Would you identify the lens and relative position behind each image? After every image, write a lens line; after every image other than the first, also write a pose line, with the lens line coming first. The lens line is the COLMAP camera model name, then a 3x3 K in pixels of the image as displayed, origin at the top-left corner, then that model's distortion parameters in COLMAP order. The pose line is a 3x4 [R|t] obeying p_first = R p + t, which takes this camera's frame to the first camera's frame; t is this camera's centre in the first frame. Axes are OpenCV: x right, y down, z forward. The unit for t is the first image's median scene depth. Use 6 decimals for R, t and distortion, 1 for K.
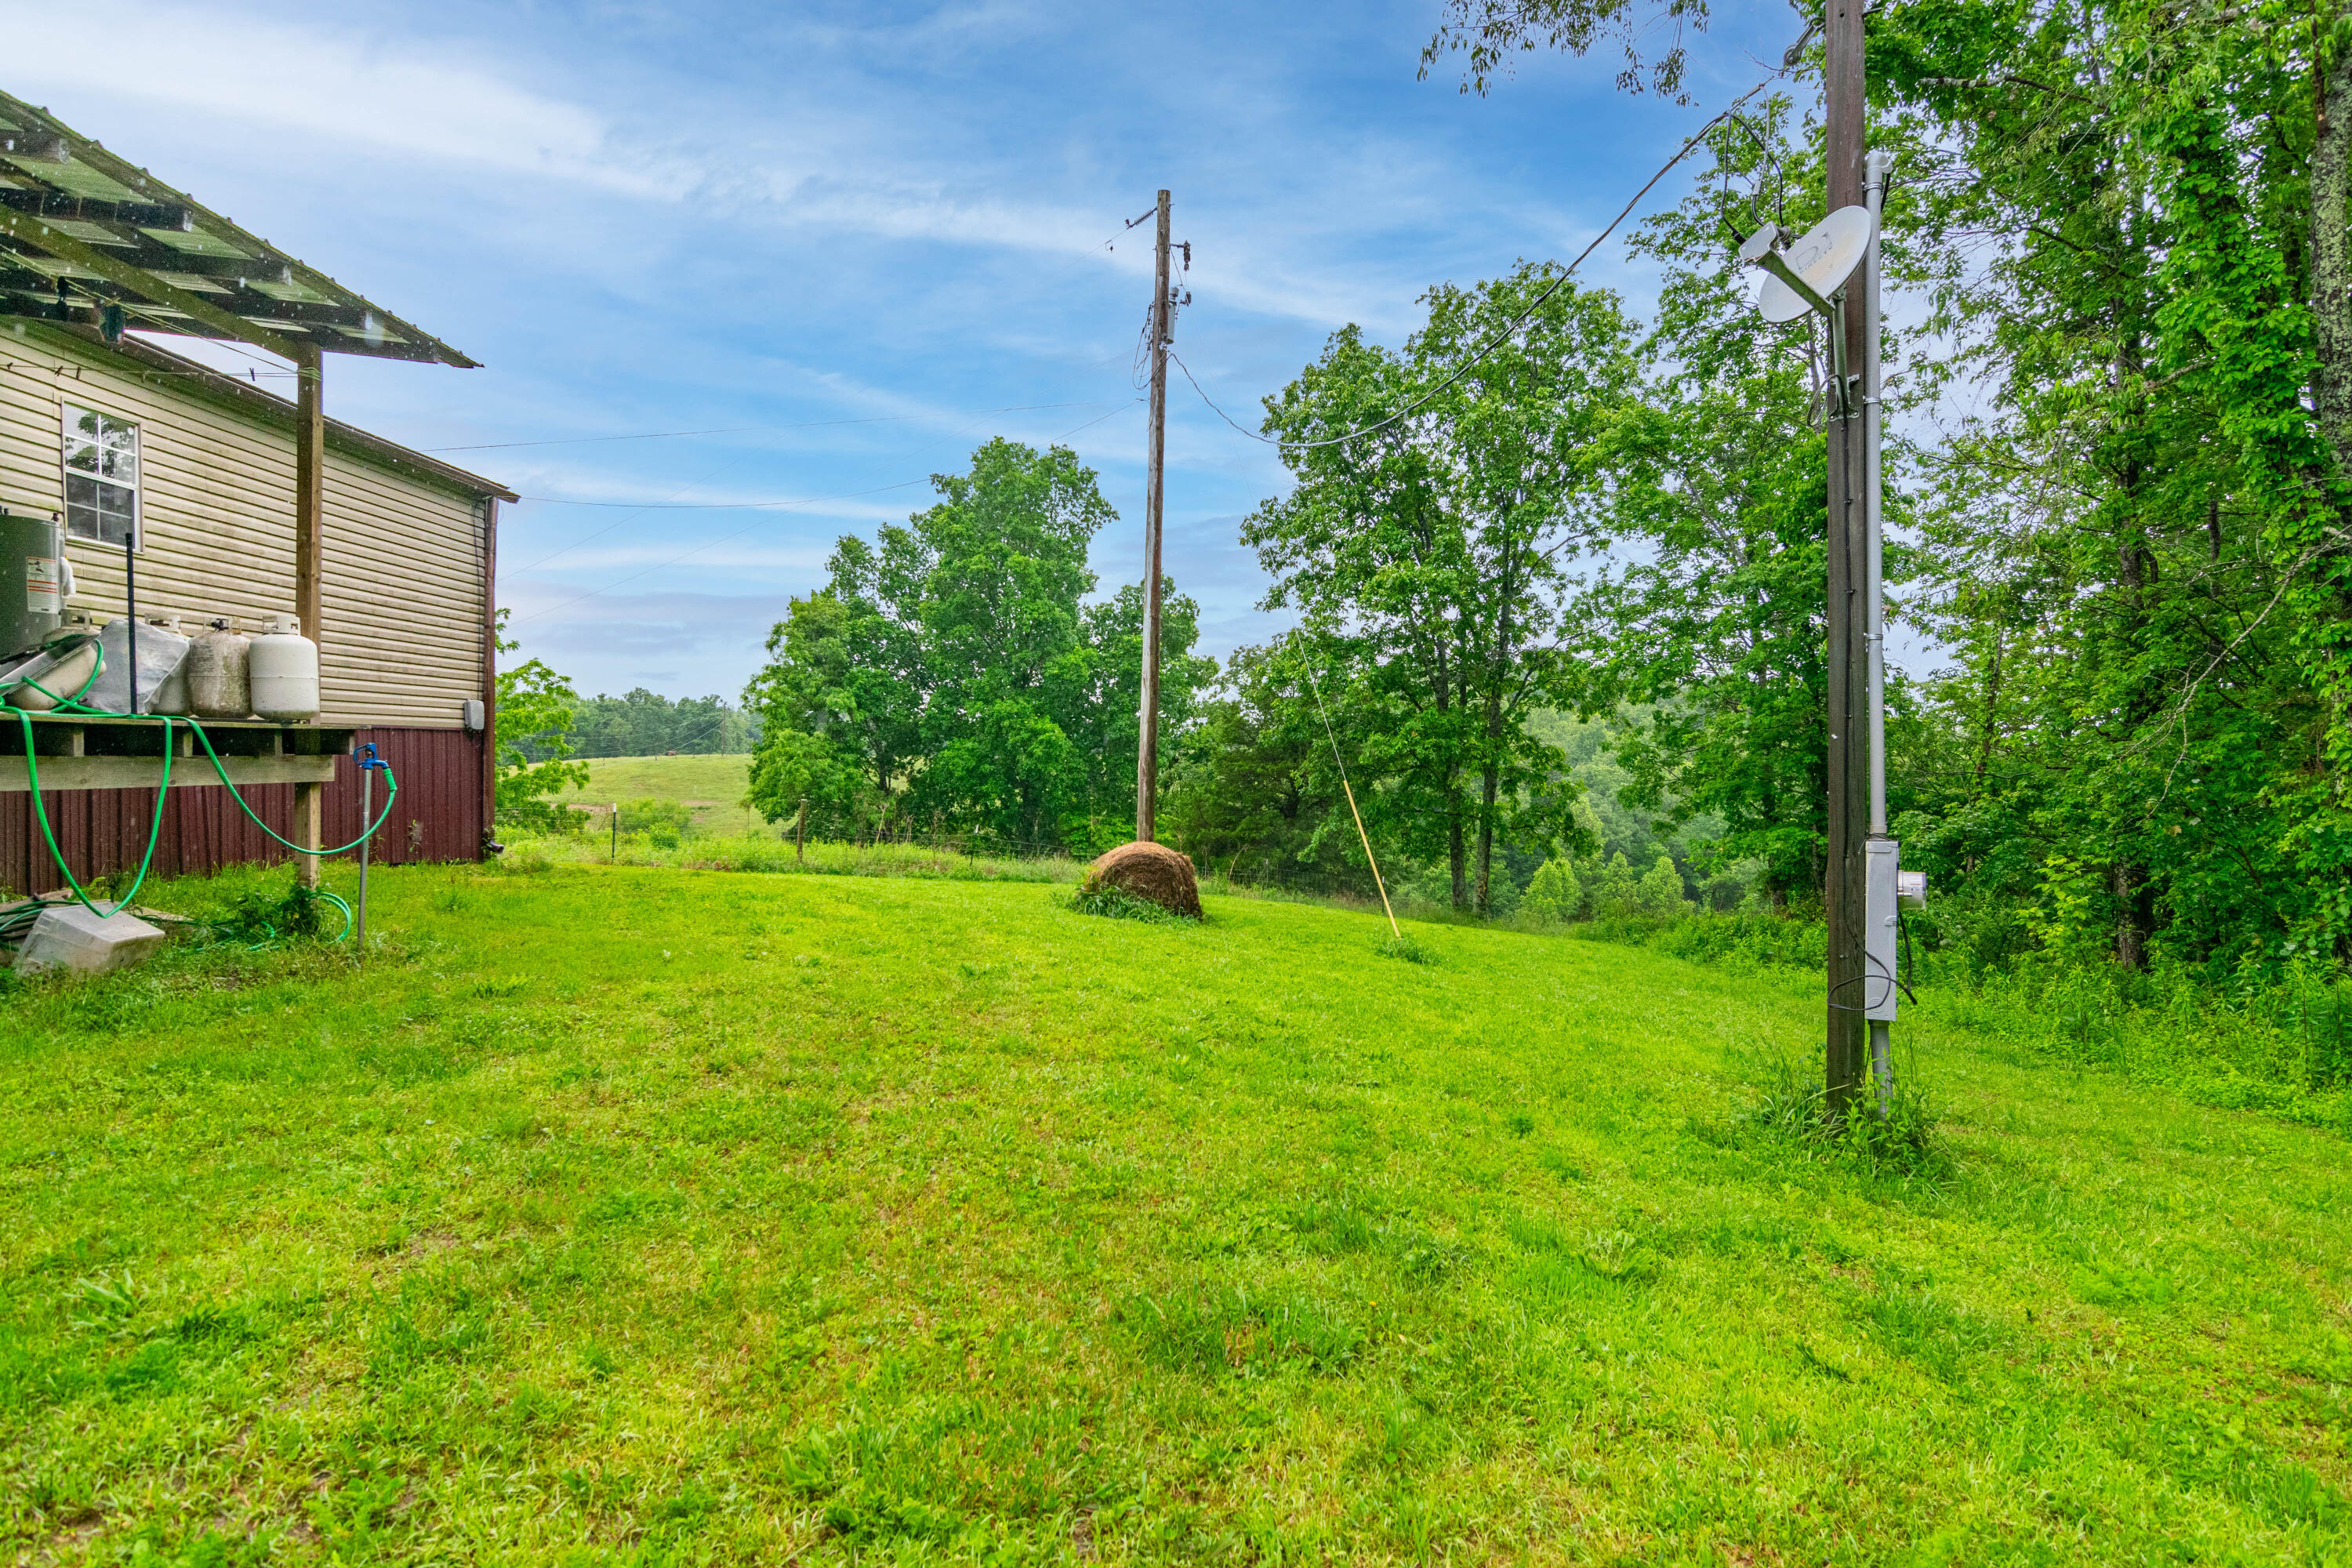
lens RADIAL K [[1221.5, 0, 1186.2], [0, 1221.5, 800.3], [0, 0, 1]] dist [0.001156, -0.000376]
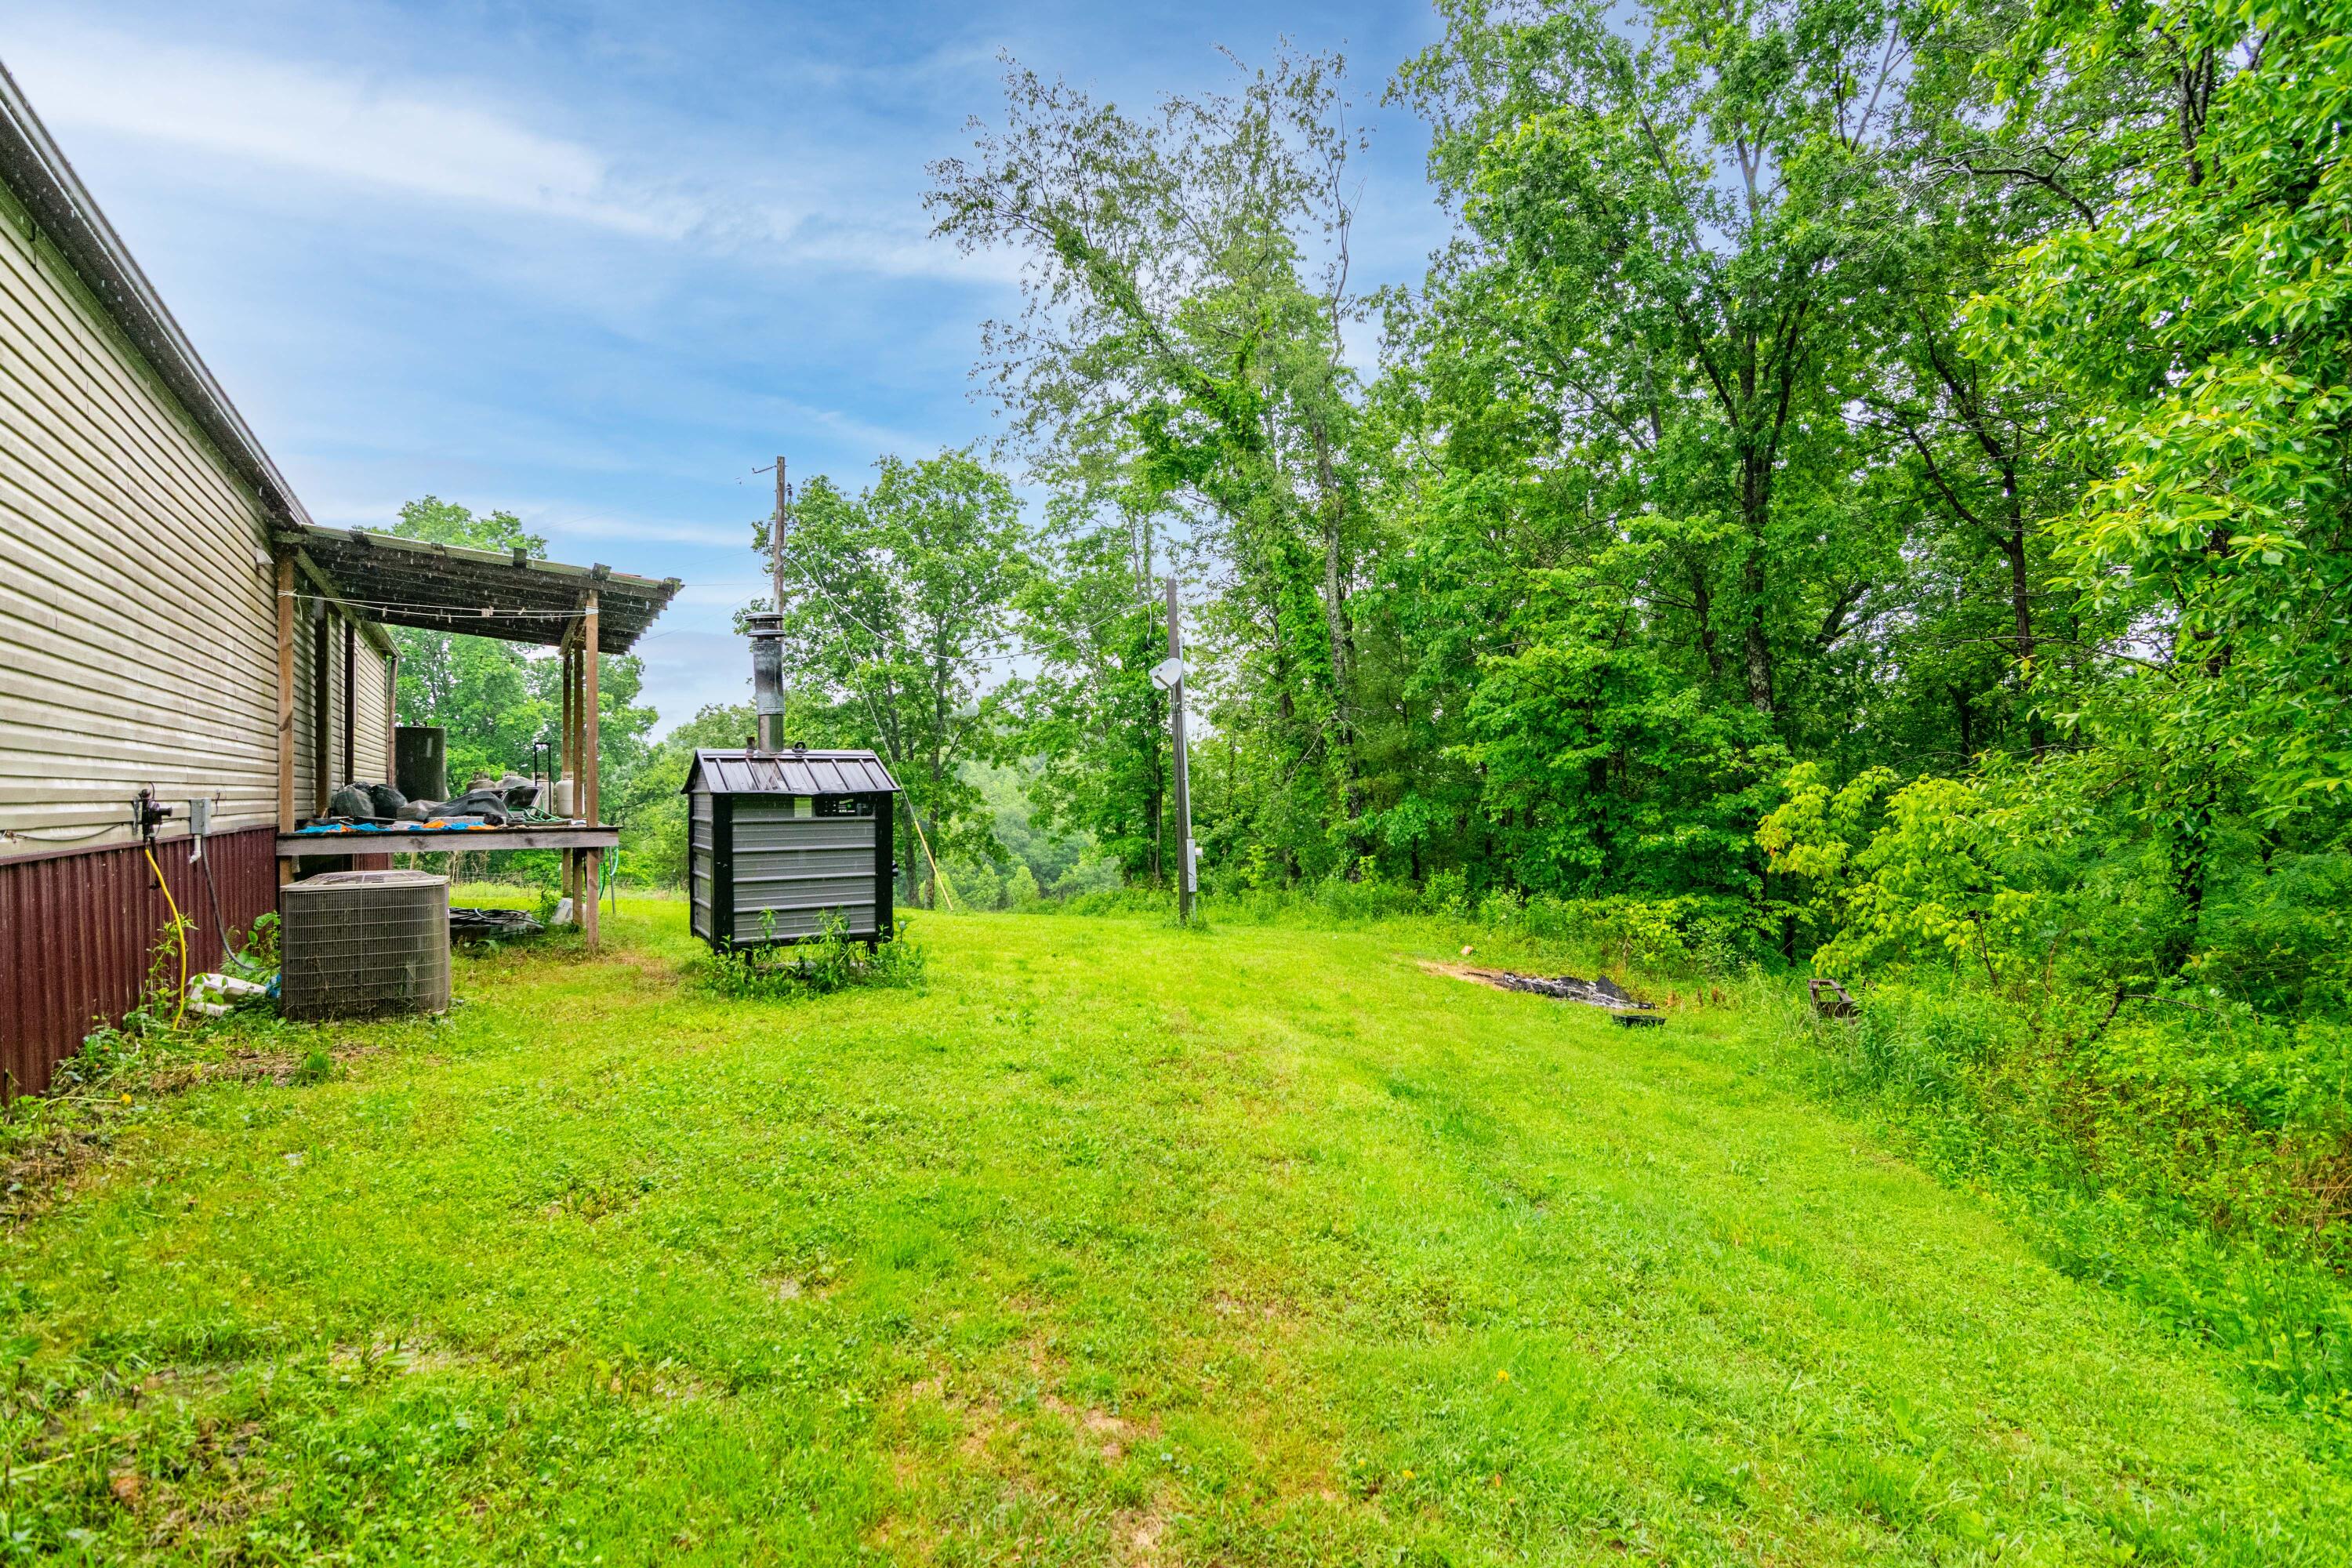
lens RADIAL K [[1143.2, 0, 1176.0], [0, 1143.2, 784.0], [0, 0, 1]] dist [-0.003018, -0.000285]
pose [[0.867707, -0.020335, 0.496659, -0.149132], [0.037244, 0.999014, -0.024166, -0.006943], [-0.495678, 0.039467, 0.867609, -0.249432]]
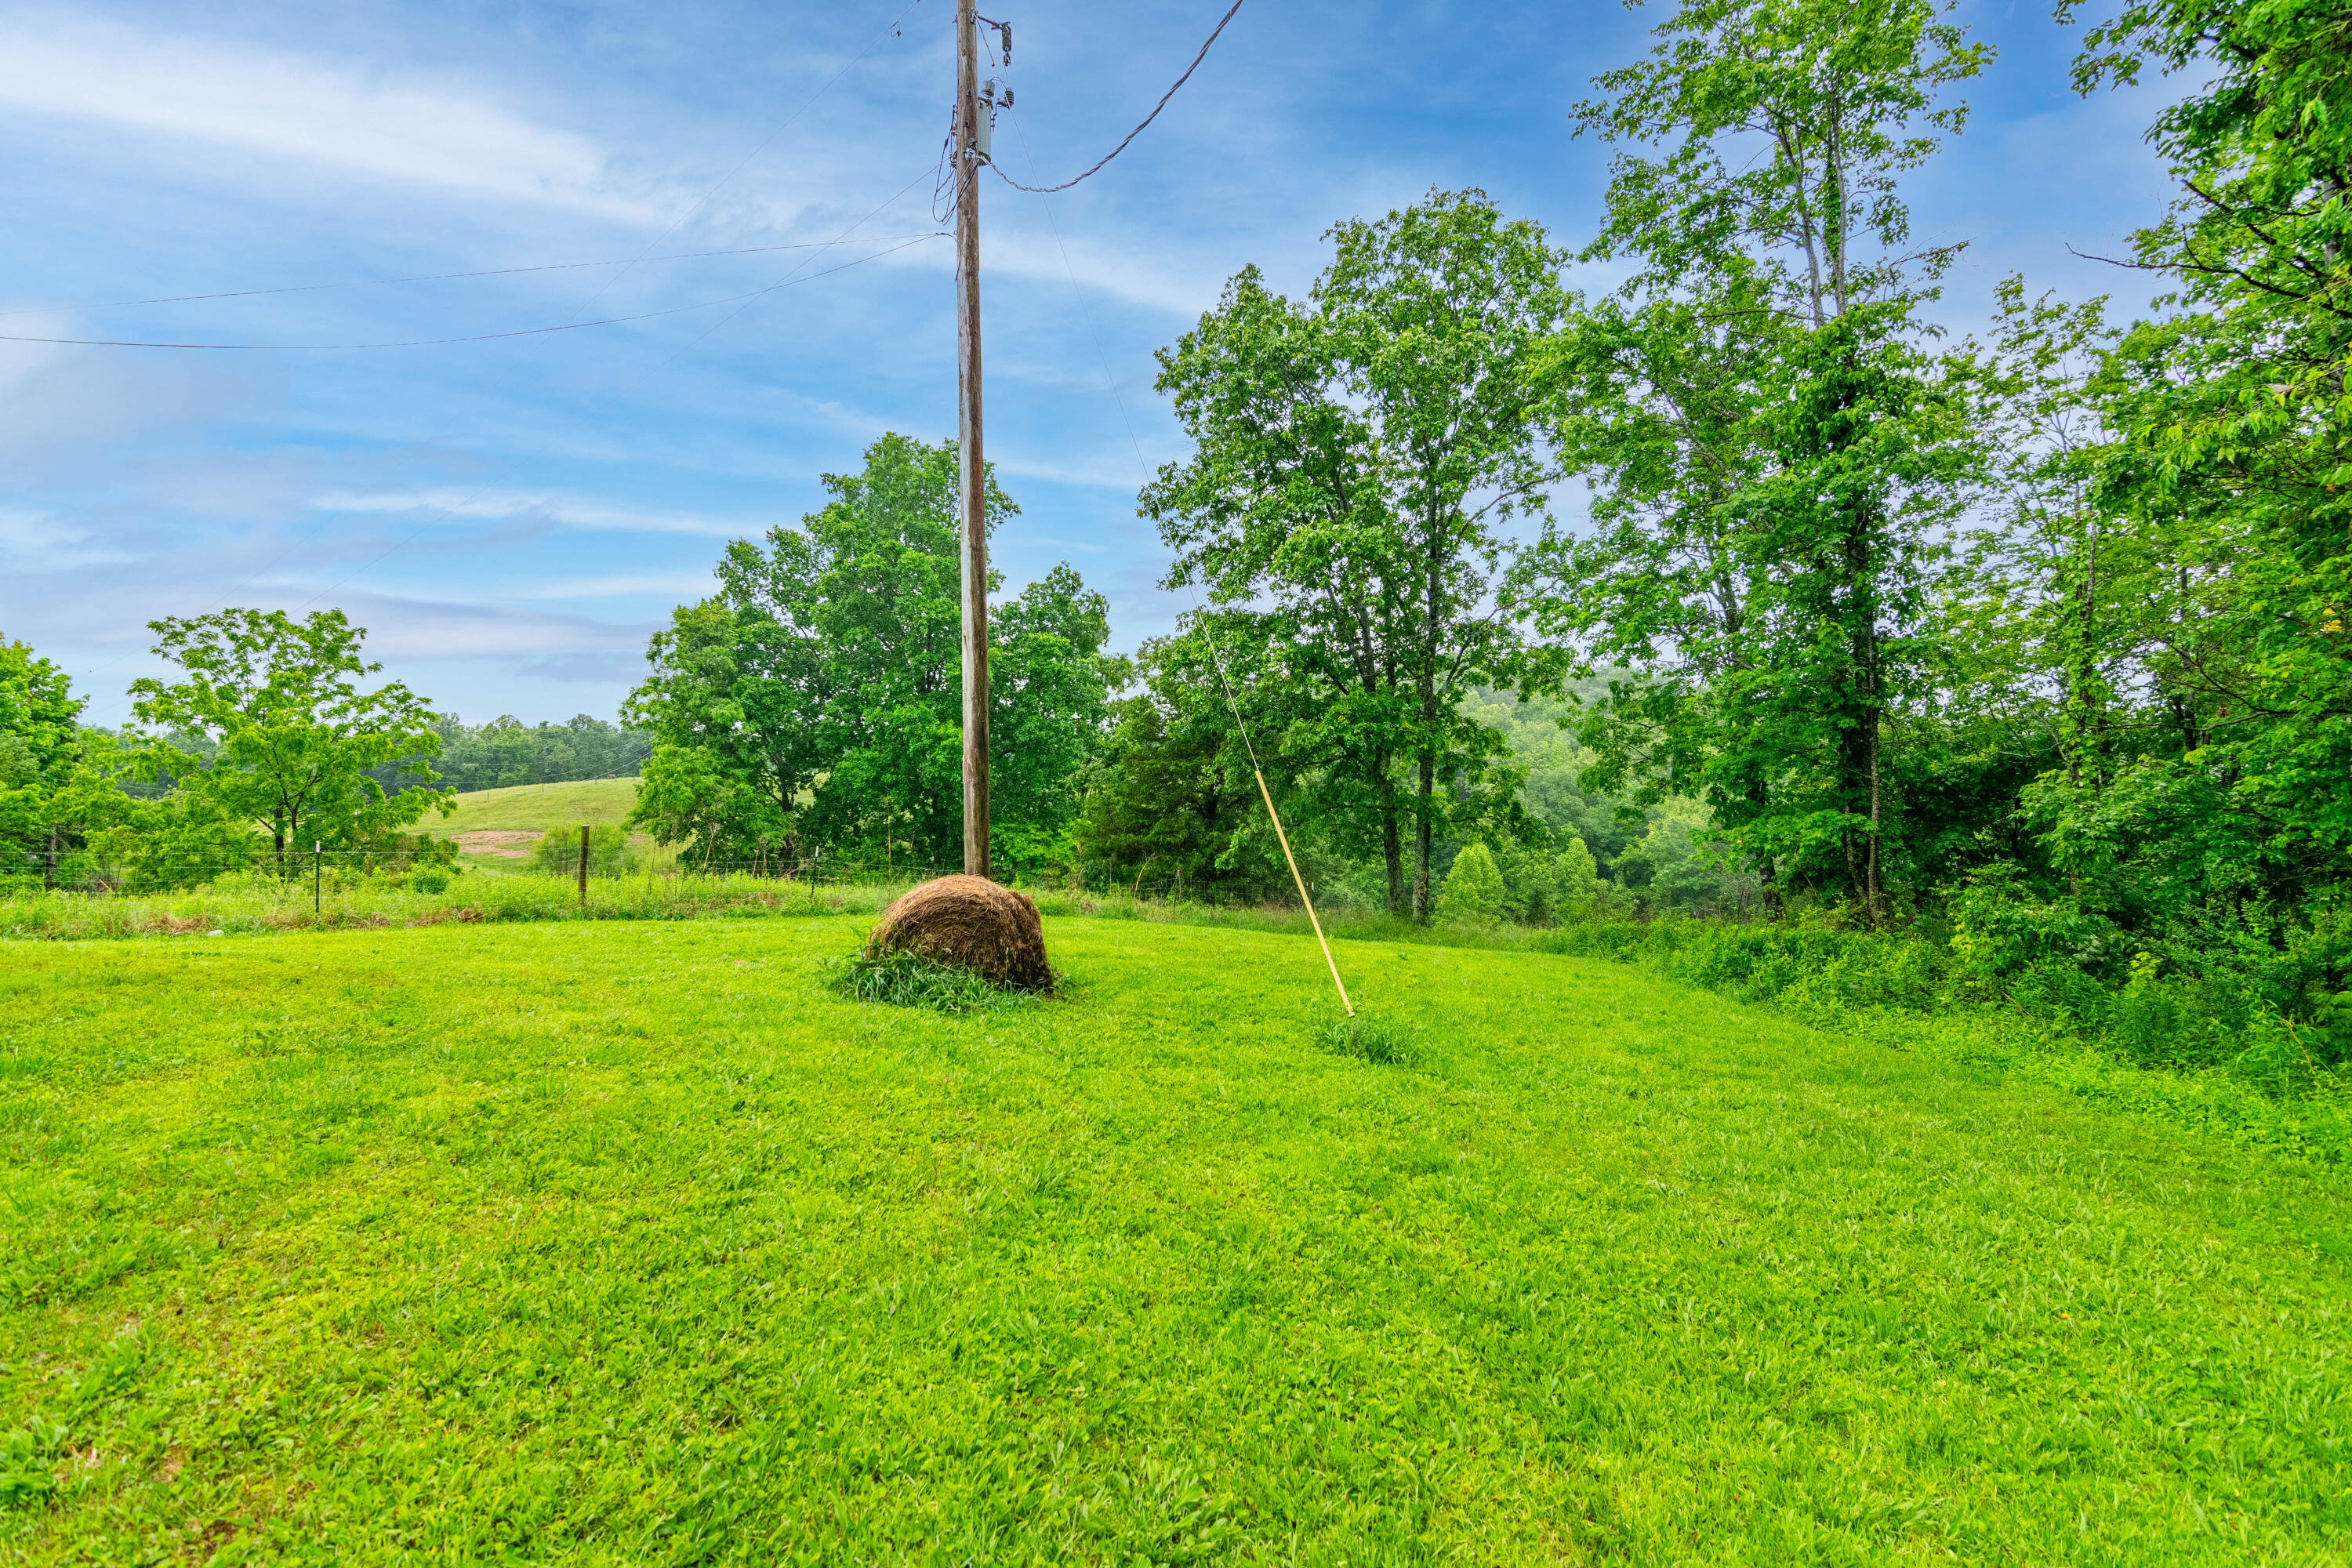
lens RADIAL K [[1143.2, 0, 1176.0], [0, 1143.2, 784.0], [0, 0, 1]] dist [-0.003018, -0.000285]
pose [[0.998035, -0.040018, 0.048212, 0.024210], [0.040712, 0.999080, -0.013500, -0.001261], [-0.047628, 0.015436, 0.998746, 0.165726]]
